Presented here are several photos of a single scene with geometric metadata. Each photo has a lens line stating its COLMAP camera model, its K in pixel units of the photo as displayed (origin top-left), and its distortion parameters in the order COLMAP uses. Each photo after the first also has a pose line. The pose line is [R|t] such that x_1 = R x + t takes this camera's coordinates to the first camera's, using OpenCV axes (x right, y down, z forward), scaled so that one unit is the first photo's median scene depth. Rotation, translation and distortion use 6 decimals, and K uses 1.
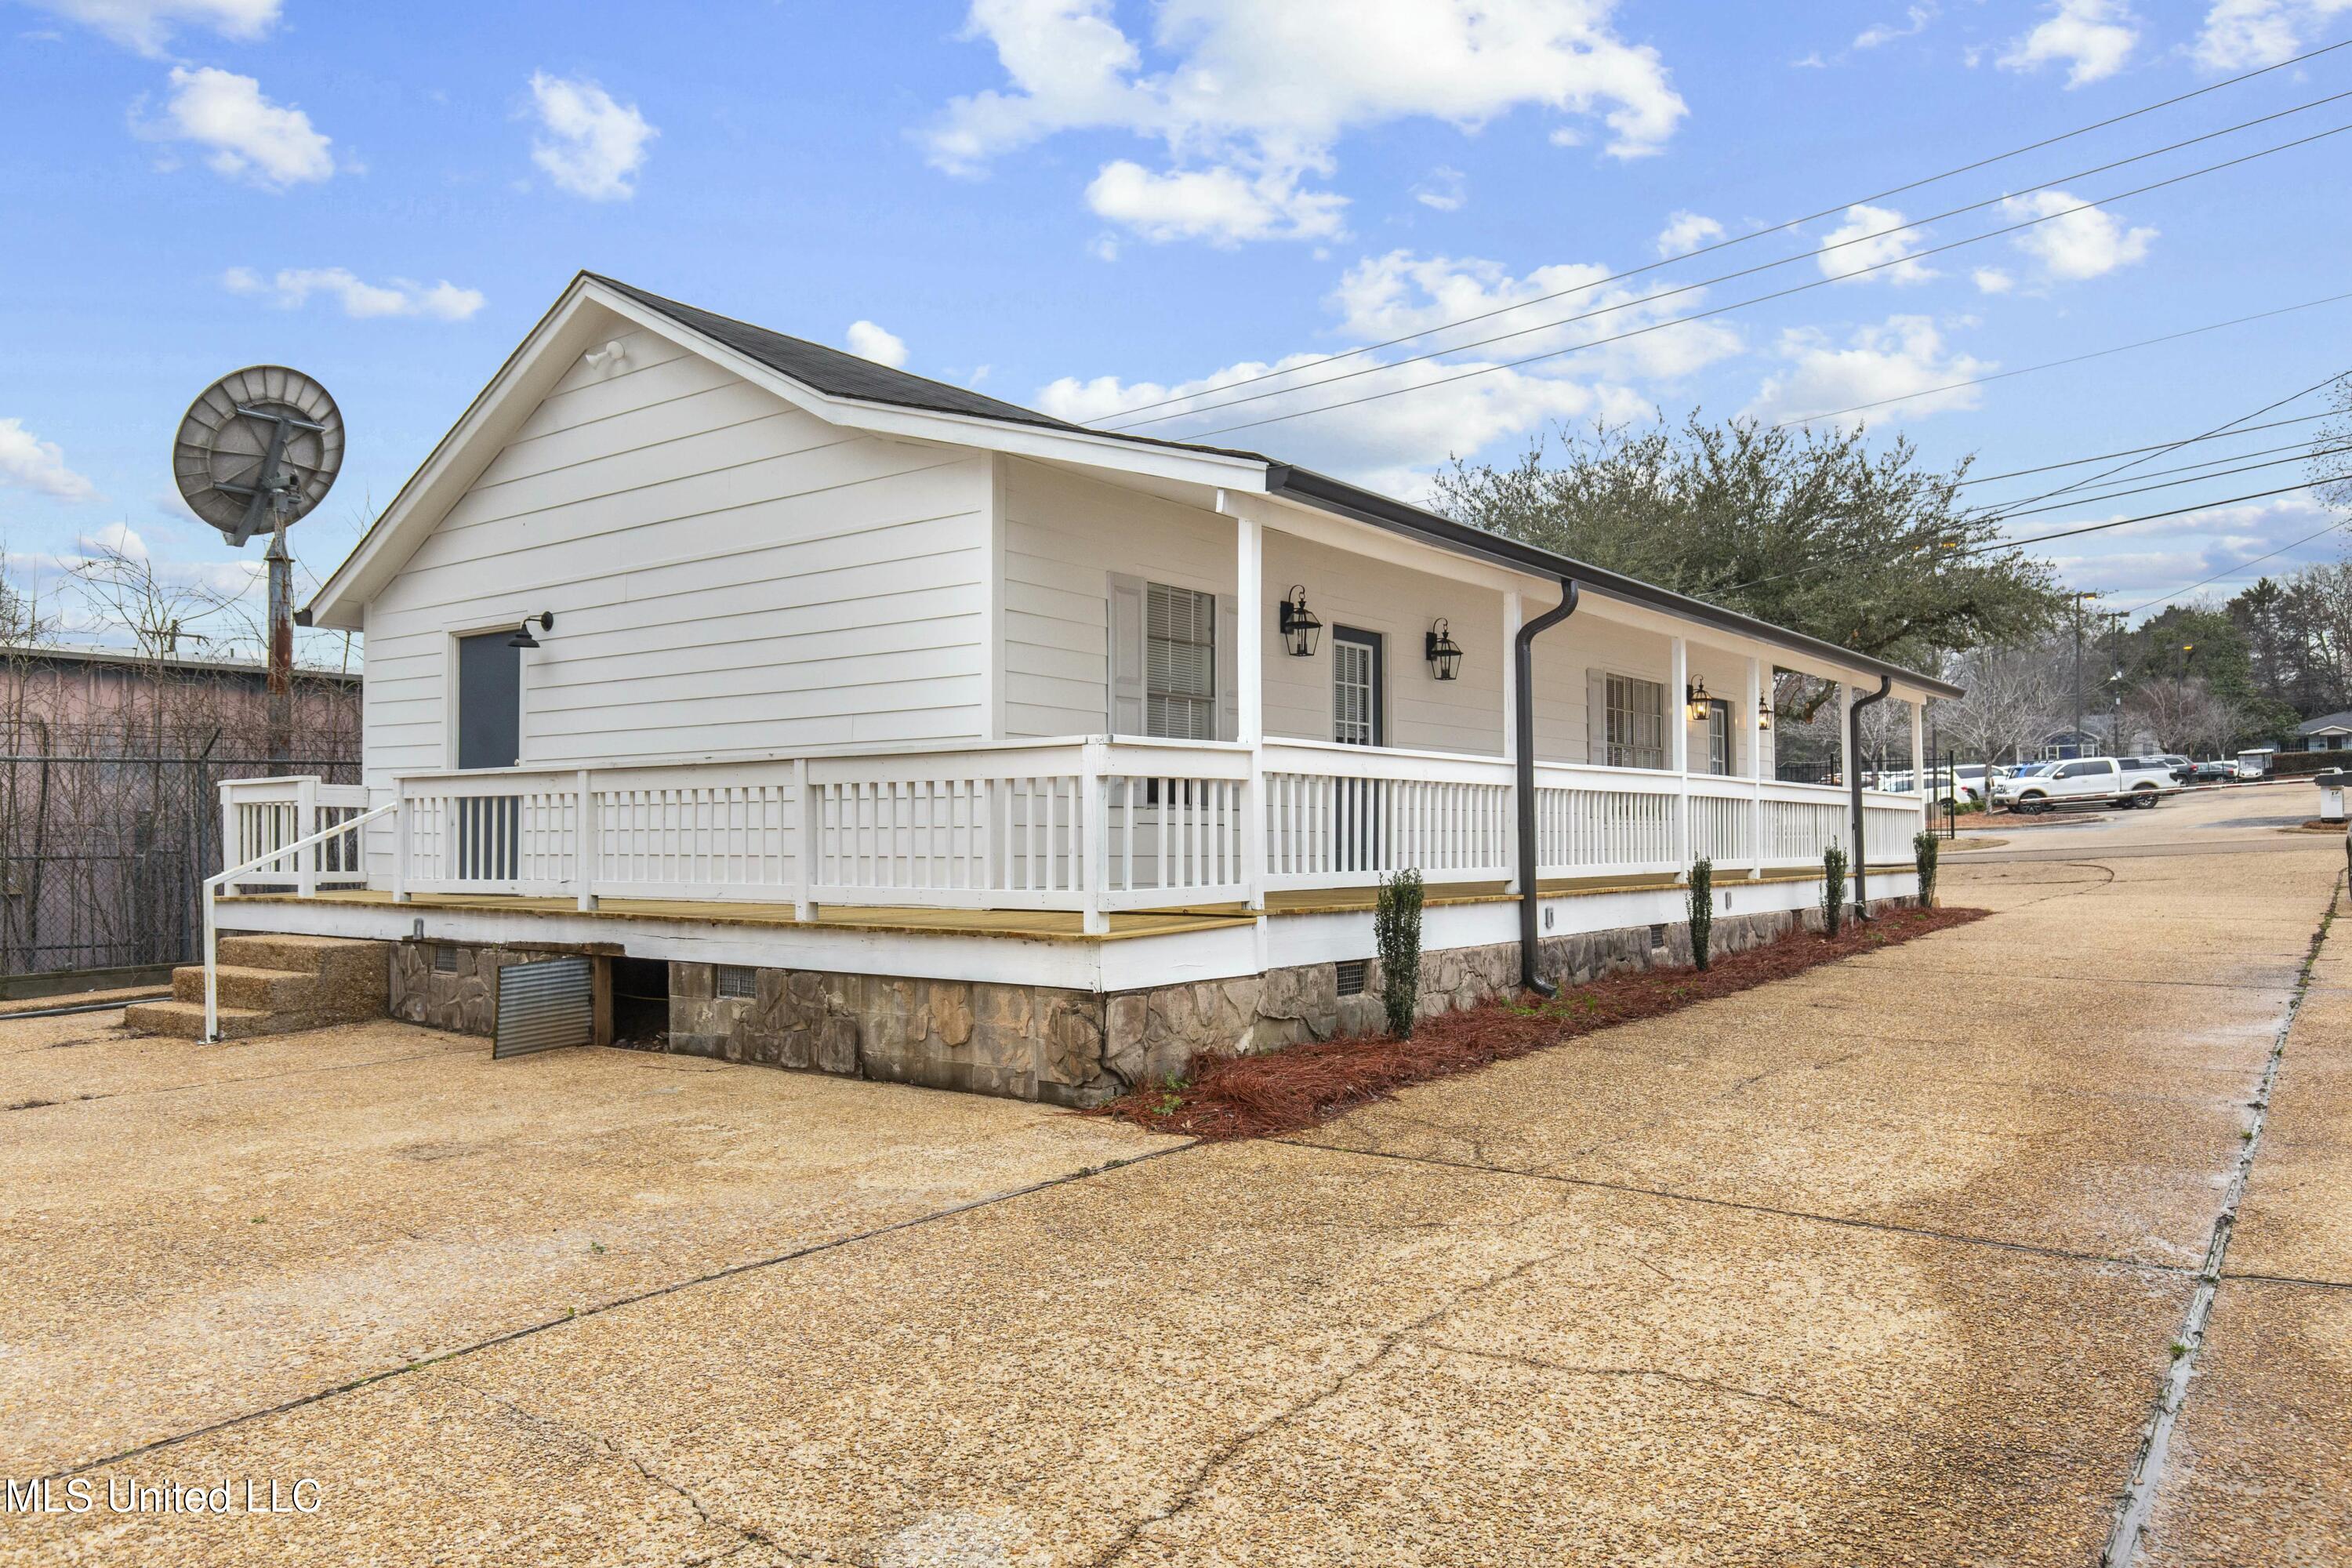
lens RADIAL K [[1586.4, 0, 1184.1], [0, 1586.4, 805.0], [0, 0, 1]] dist [-0.000490, 0.001100]
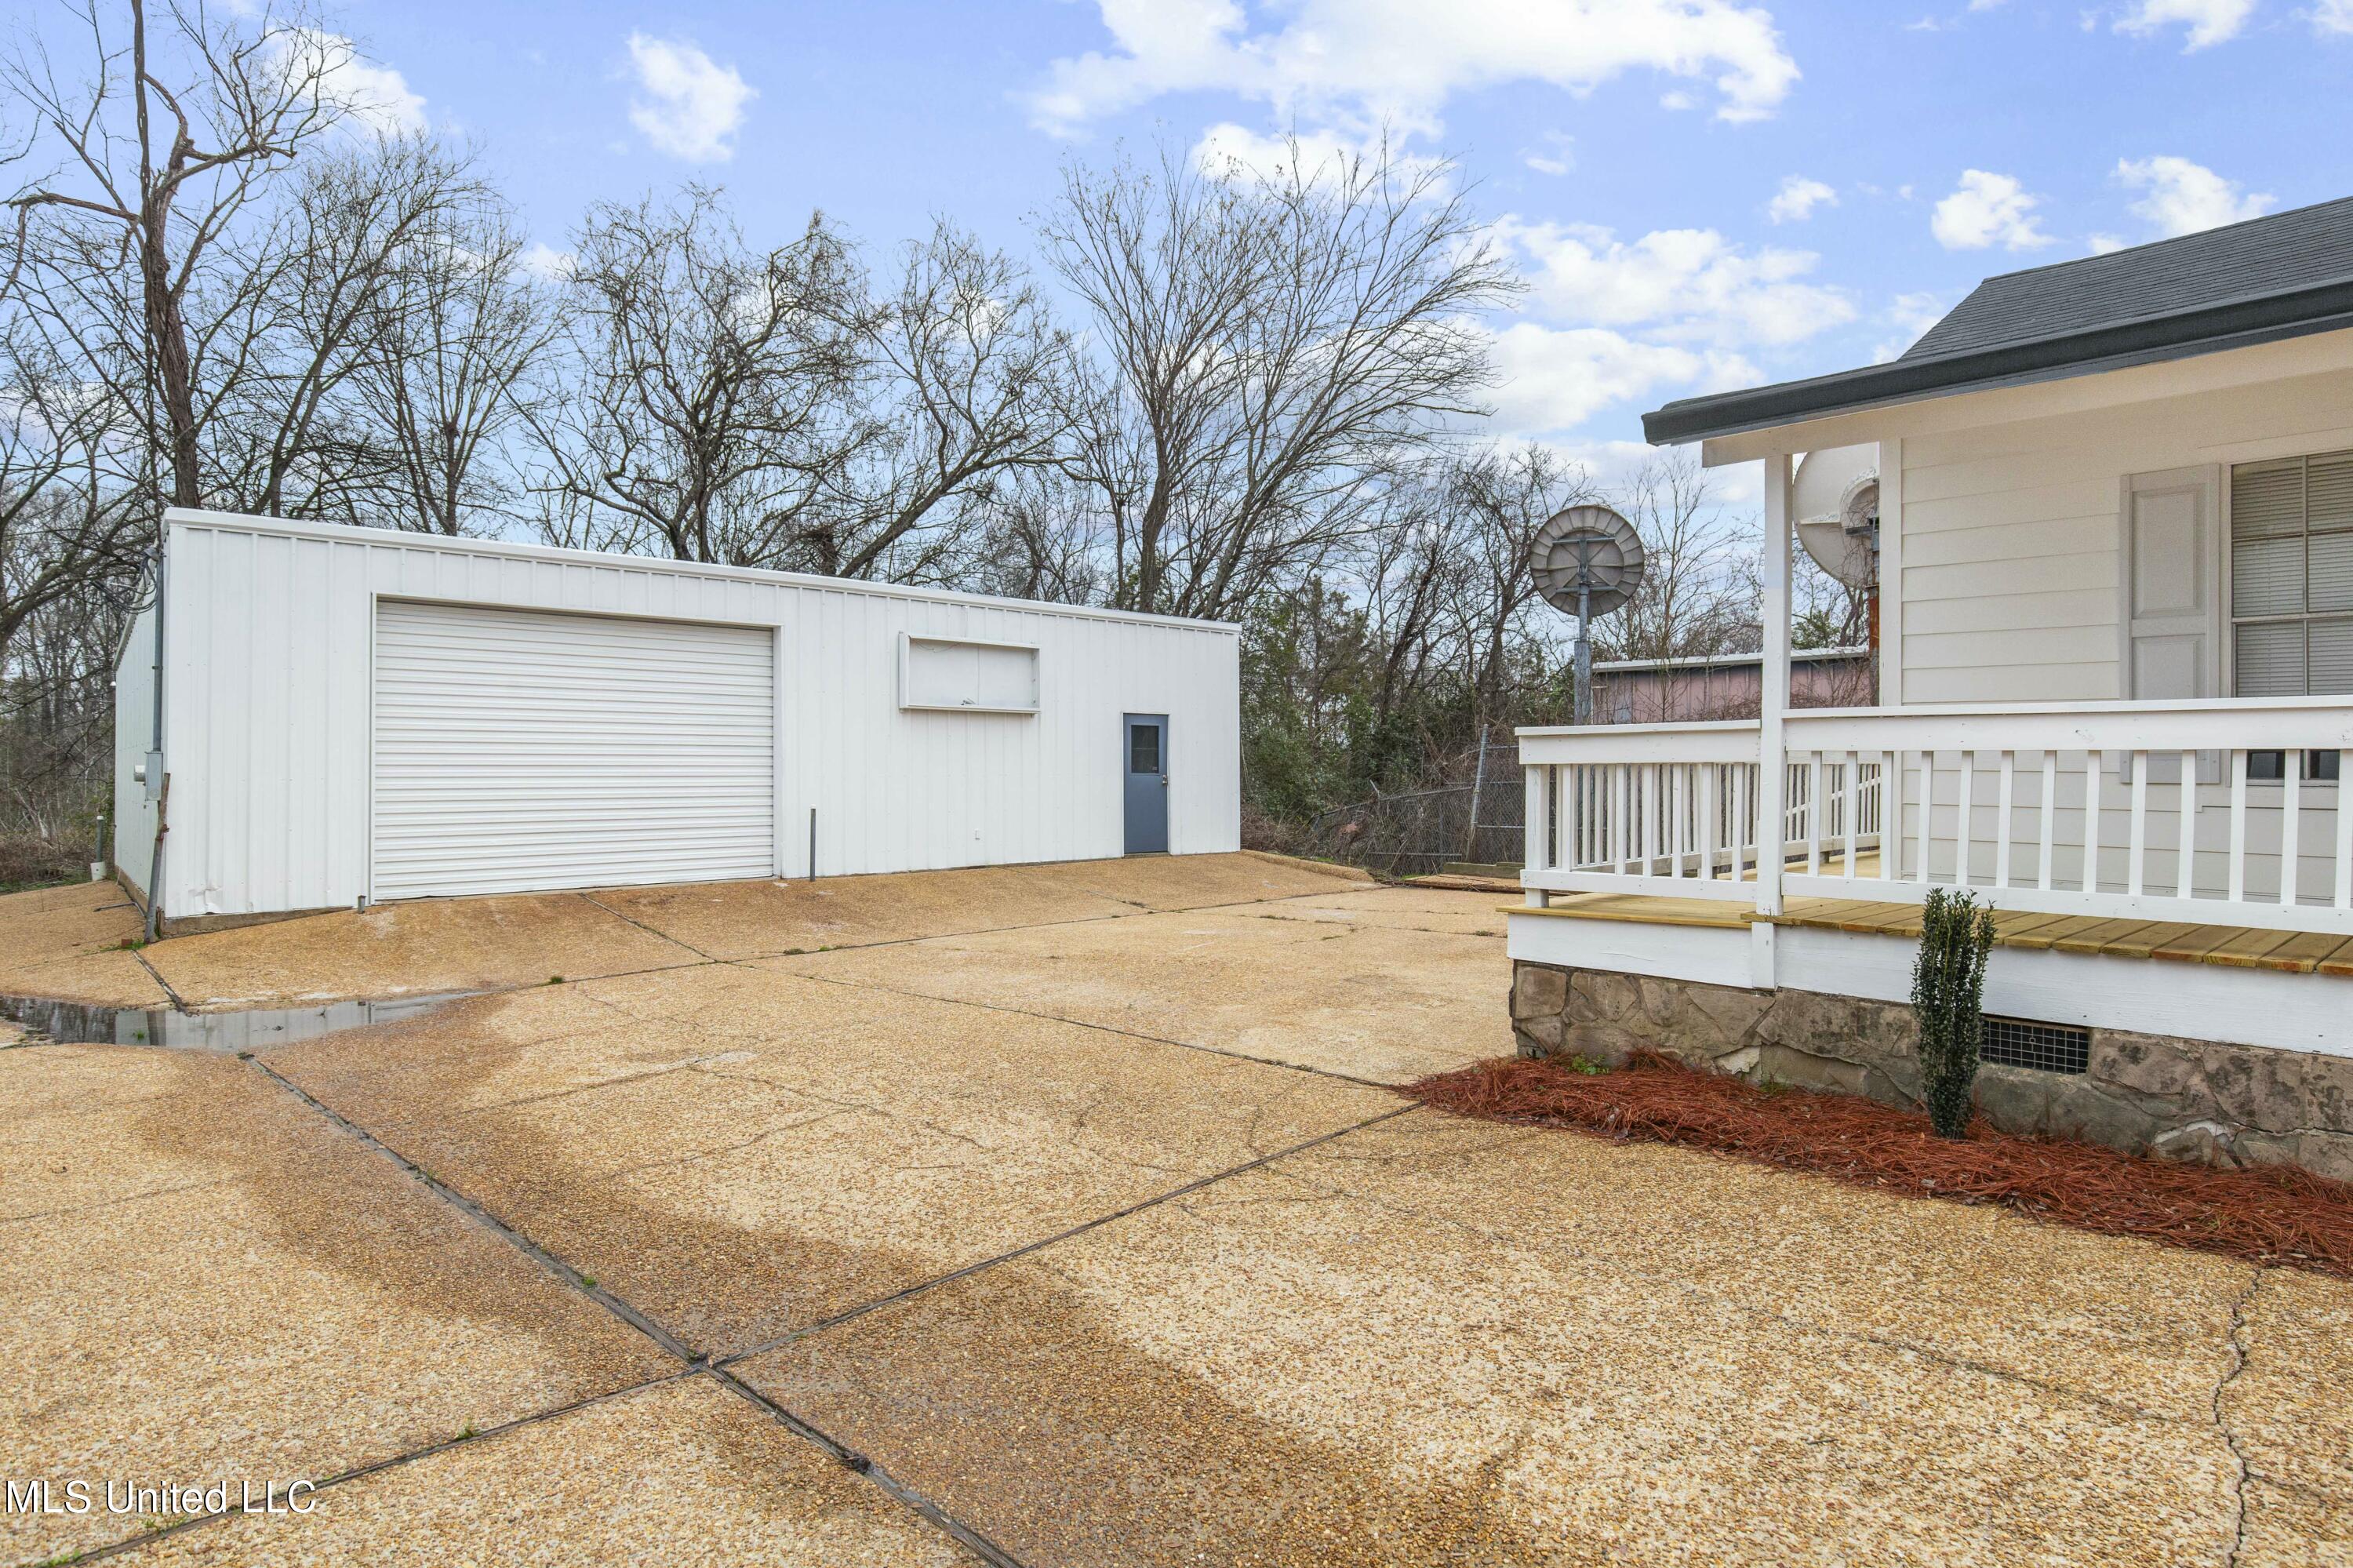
lens RADIAL K [[1248.6, 0, 1190.4], [0, 1248.6, 774.1], [0, 0, 1]] dist [0.000869, -0.002904]
pose [[-0.122951, -0.005026, -0.992400, 0.723136], [0.012951, 0.999894, -0.006668, -0.006548], [0.992328, -0.013673, -0.122873, 0.764429]]
